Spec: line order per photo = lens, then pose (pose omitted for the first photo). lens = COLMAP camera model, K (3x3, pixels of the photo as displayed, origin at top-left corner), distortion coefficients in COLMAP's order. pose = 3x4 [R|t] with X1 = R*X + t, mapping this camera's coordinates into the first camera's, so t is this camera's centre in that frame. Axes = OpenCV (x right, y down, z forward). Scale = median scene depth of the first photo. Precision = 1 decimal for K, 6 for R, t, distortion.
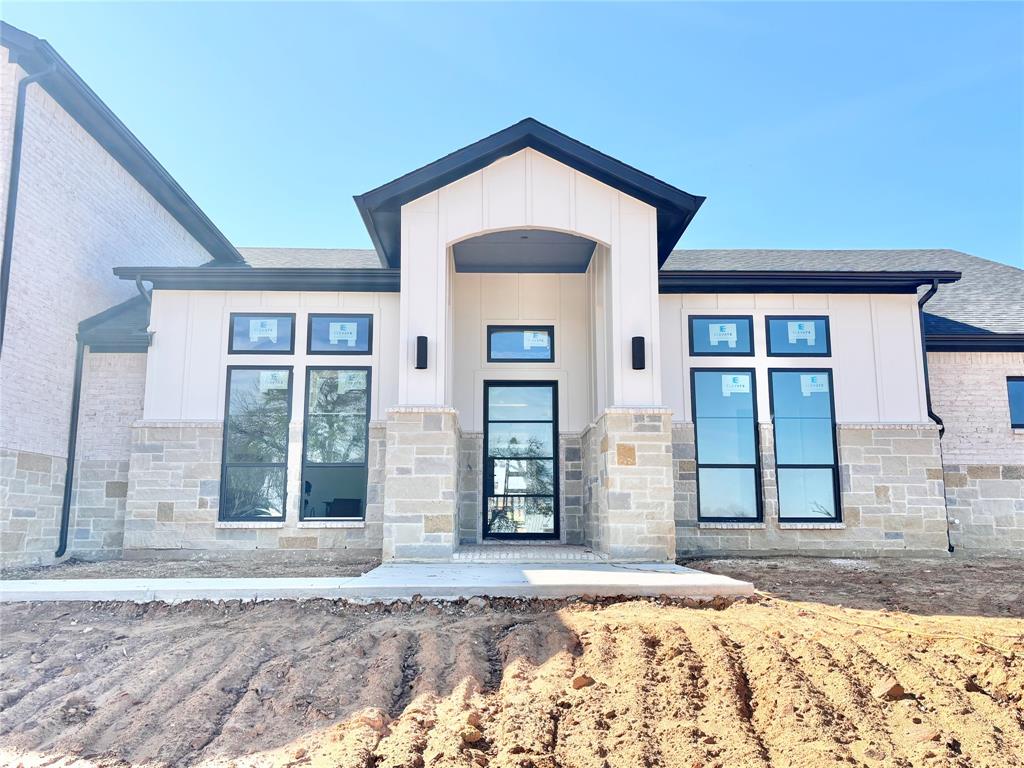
lens RADIAL K [[855.8, 0, 512.0], [0, 855.8, 384.0], [0, 0, 1]] dist [0.064203, -0.081674]
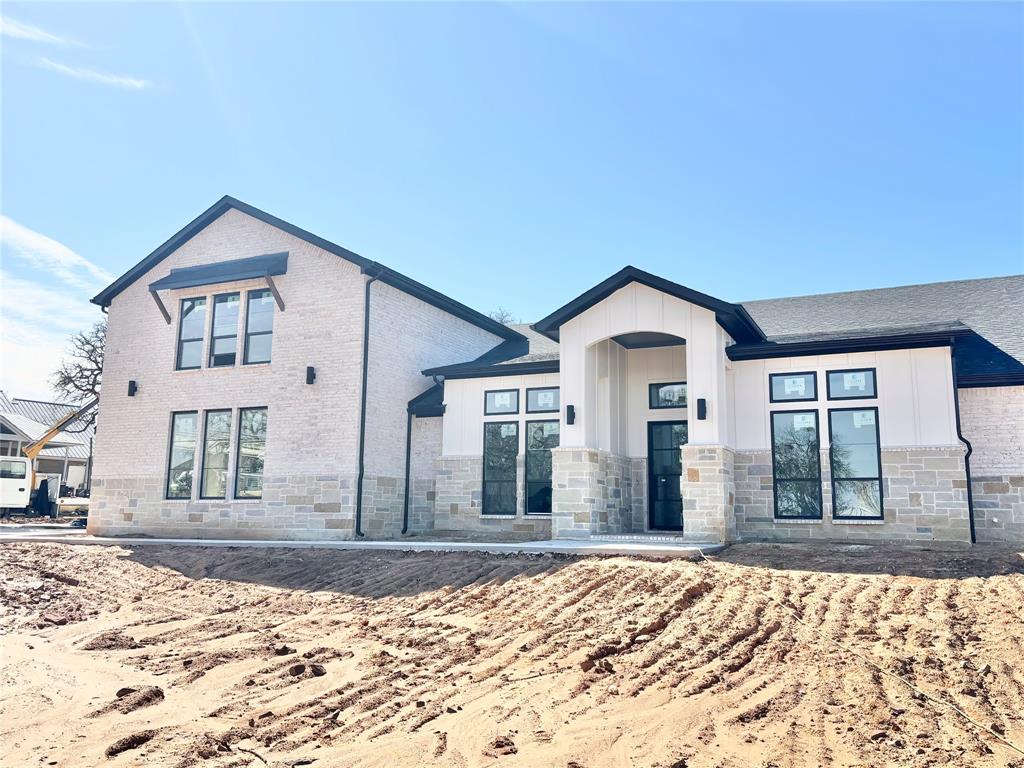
lens RADIAL K [[855.8, 0, 512.0], [0, 855.8, 384.0], [0, 0, 1]] dist [0.064203, -0.081674]
pose [[0.898095, -0.058968, -0.435830, 0.465260], [0.059876, 0.998138, -0.011664, -0.075439], [0.435706, -0.015620, 0.899953, -0.494939]]
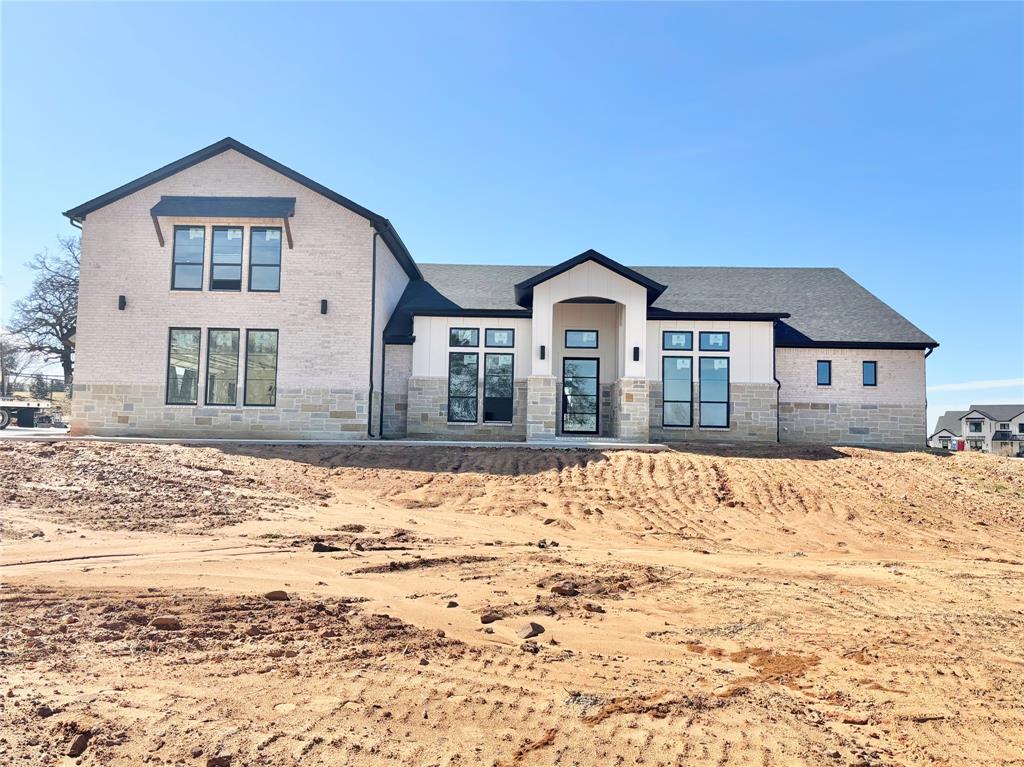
lens RADIAL K [[778.5, 0, 512.0], [0, 778.5, 383.5], [0, 0, 1]] dist [0.067959, -0.002027]
pose [[0.998887, 0.016958, -0.044019, -0.083300], [-0.012551, 0.995055, 0.098529, -0.142048], [0.045473, -0.097866, 0.994160, -0.995627]]
